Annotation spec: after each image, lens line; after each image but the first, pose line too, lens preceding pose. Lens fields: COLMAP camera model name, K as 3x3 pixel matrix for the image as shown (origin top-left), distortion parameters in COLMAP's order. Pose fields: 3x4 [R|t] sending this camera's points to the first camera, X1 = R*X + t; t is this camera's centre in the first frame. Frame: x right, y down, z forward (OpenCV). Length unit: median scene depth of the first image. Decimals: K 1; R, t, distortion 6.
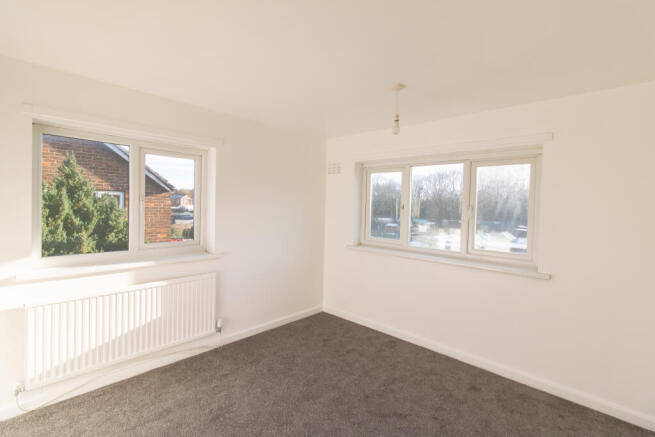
lens RADIAL K [[300.3, 0, 328.1], [0, 300.3, 214.8], [0, 0, 1]] dist [0.000575, 0.000462]
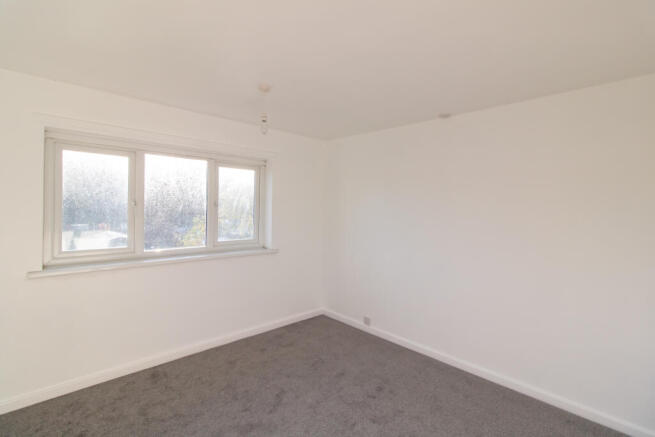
lens RADIAL K [[300.3, 0, 326.9], [0, 300.3, 219.3], [0, 0, 1]] dist [0.000575, 0.000462]
pose [[0.067428, -0.070660, 0.995219, -0.569064], [0.016920, 0.997427, 0.069670, -0.036849], [-0.997581, 0.012142, 0.068450, 0.523380]]
